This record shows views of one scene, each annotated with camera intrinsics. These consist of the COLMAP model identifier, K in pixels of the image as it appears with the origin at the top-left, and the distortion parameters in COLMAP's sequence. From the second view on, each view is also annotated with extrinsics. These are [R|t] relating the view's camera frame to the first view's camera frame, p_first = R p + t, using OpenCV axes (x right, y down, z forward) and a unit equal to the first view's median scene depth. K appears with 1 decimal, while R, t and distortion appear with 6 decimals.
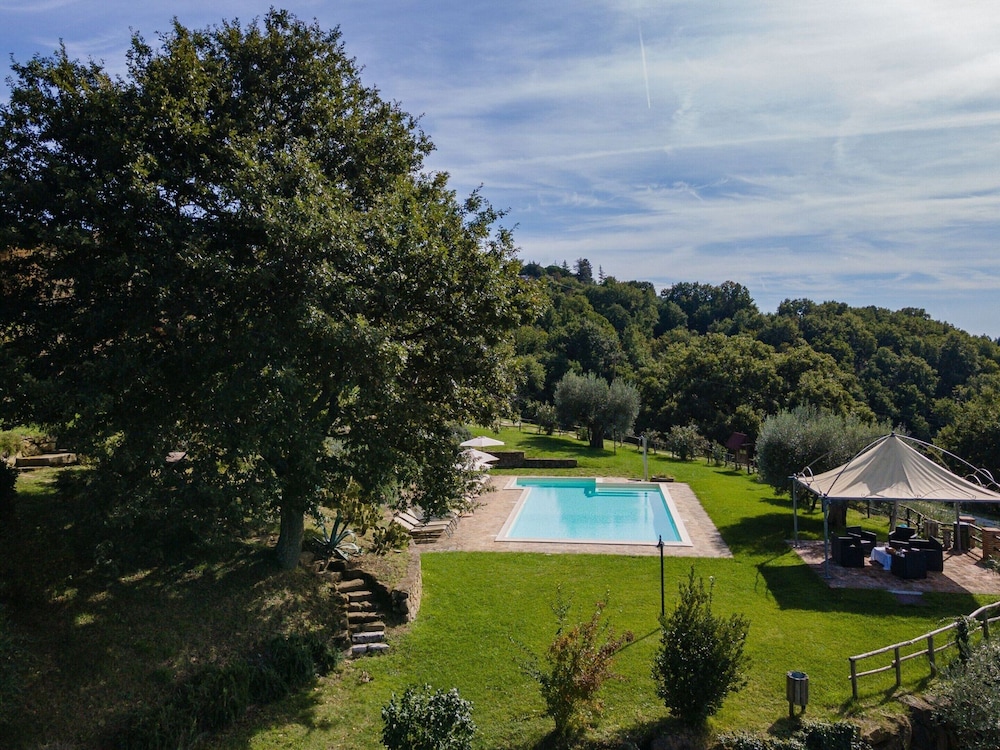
lens RADIAL K [[828.0, 0, 492.8], [0, 828.0, 333.5], [0, 0, 1]] dist [0.029536, 0.005591]
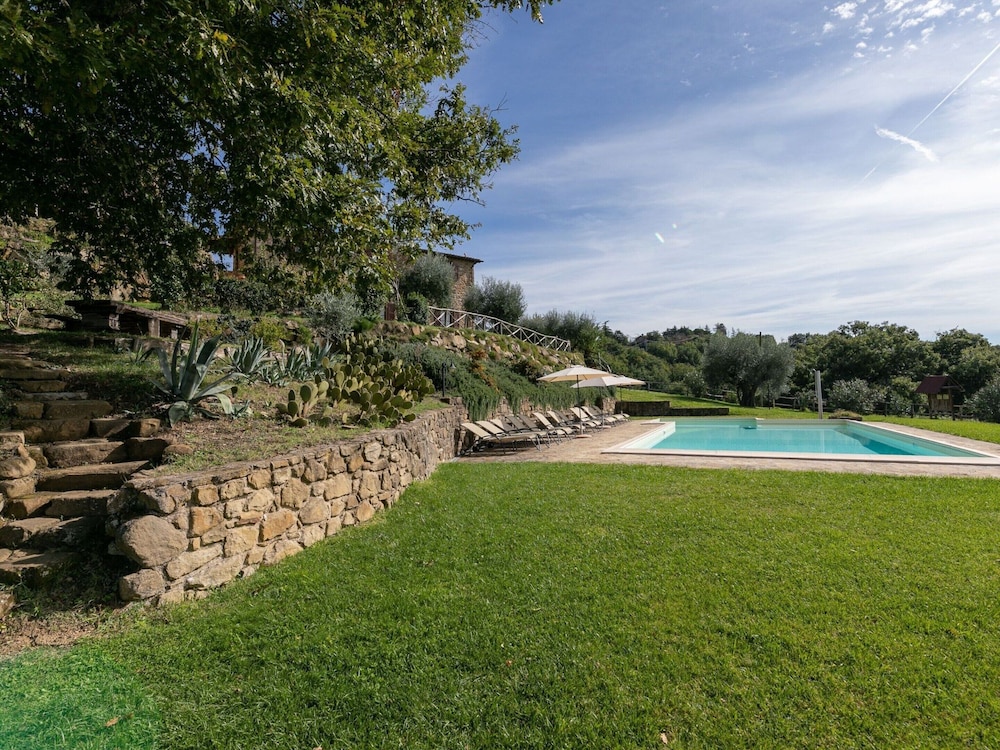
lens RADIAL K [[487.9, 0, 502.5], [0, 487.9, 377.9], [0, 0, 1]] dist [-0.000506, -0.000289]
pose [[0.951885, -0.022767, -0.305609, 0.024782], [0.018407, 0.999684, -0.017141, 0.112203], [0.305902, 0.010691, 0.952003, 0.356406]]
